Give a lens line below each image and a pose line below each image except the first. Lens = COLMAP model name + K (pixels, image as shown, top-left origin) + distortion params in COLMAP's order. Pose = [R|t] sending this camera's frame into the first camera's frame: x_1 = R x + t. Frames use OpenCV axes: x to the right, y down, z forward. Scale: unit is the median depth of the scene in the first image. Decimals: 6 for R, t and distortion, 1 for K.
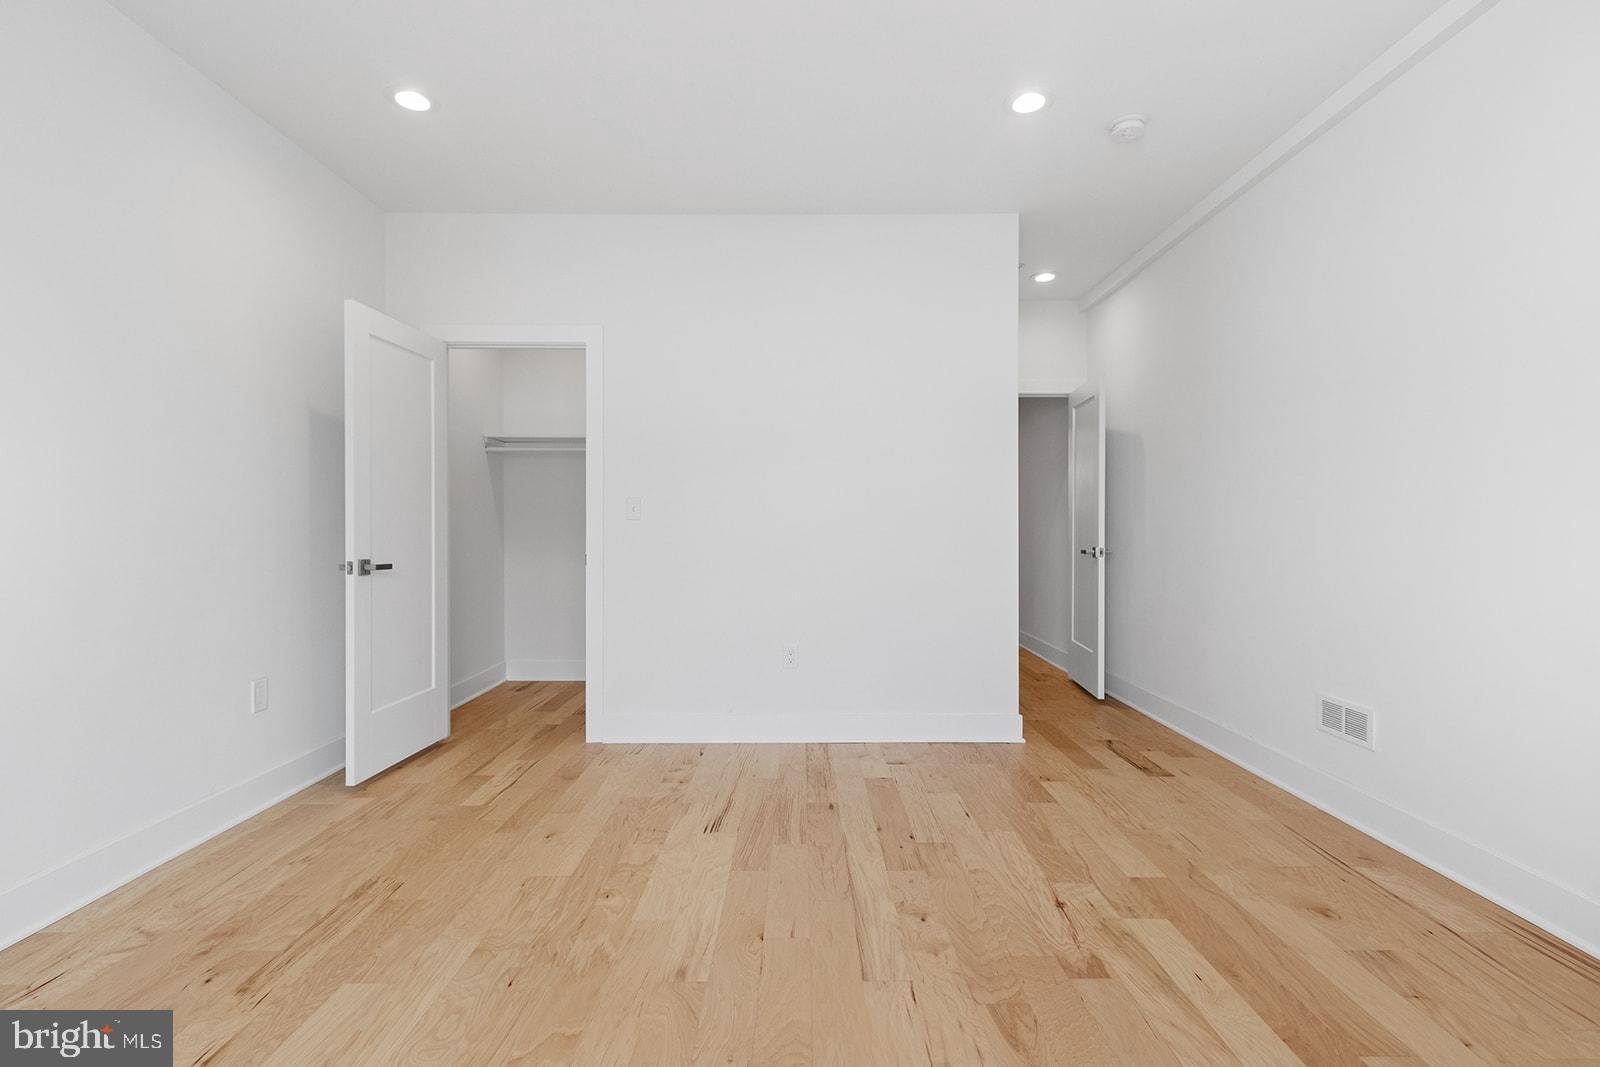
lens RADIAL K [[724.8, 0, 800.2], [0, 724.8, 531.9], [0, 0, 1]] dist [0.008002, -0.002251]
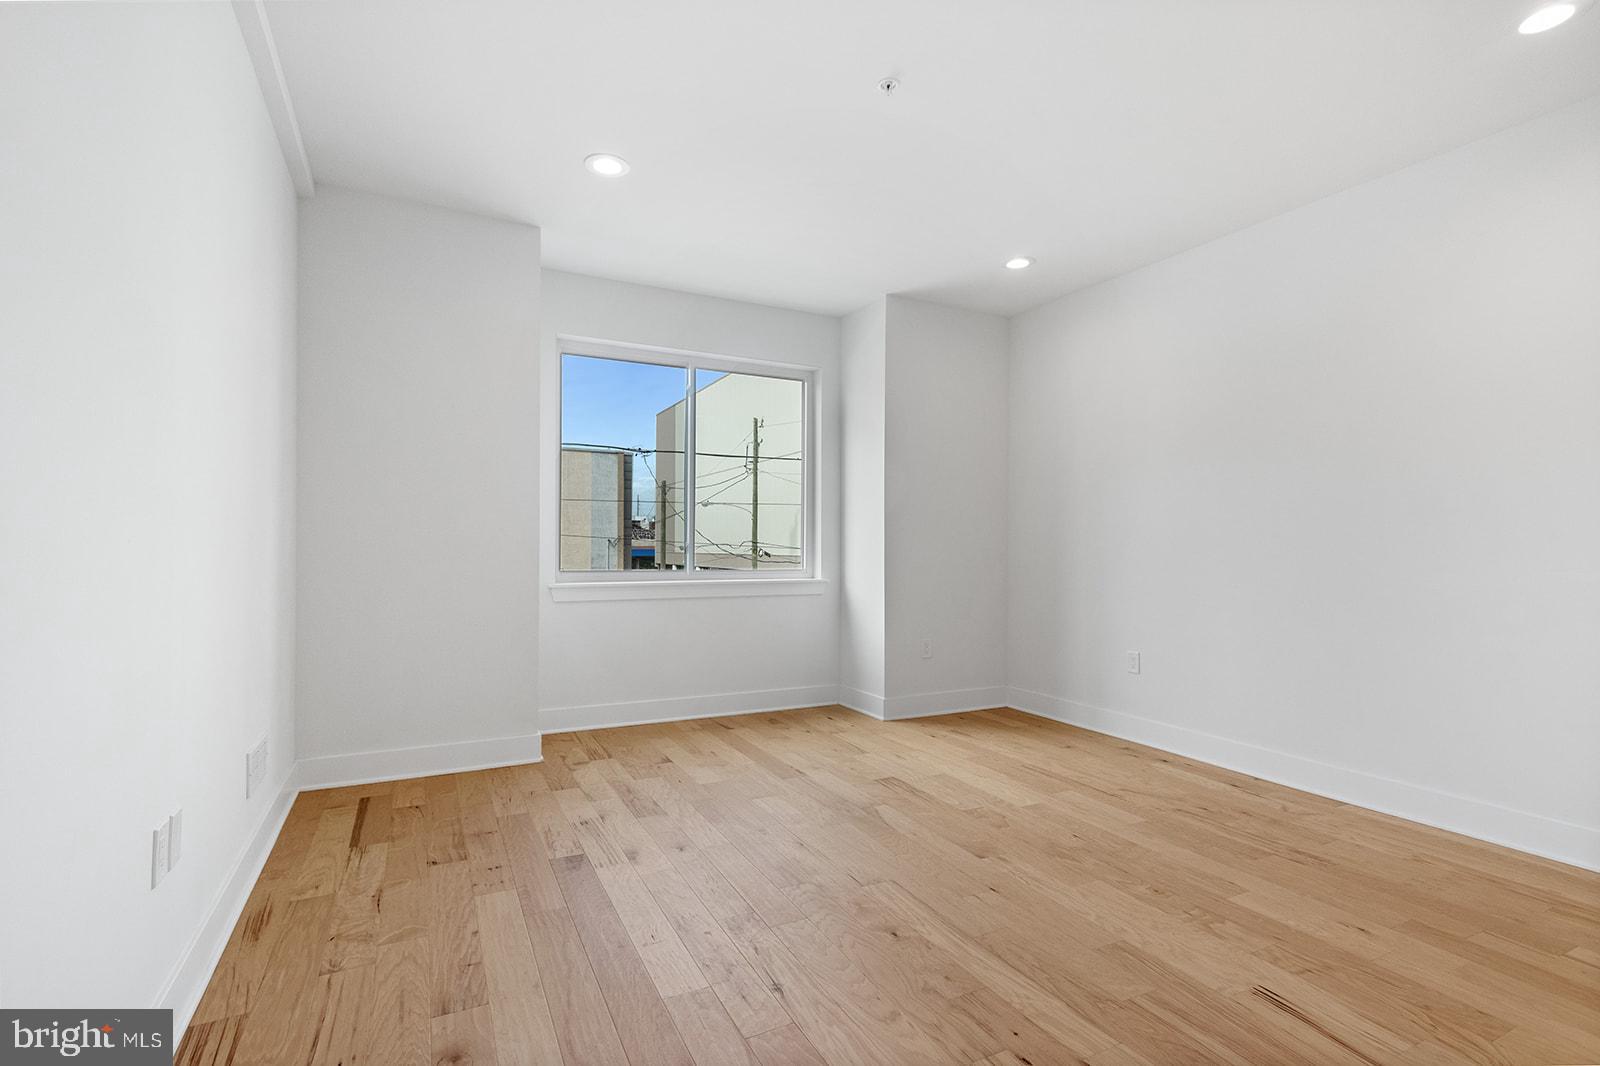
lens RADIAL K [[724.8, 0, 798.4], [0, 724.8, 536.6], [0, 0, 1]] dist [0.008002, -0.002251]
pose [[-0.880344, -0.013184, -0.474152, 0.679942], [-0.008398, 0.999890, -0.012211, -0.005403], [0.474261, -0.006768, -0.880358, 1.608519]]
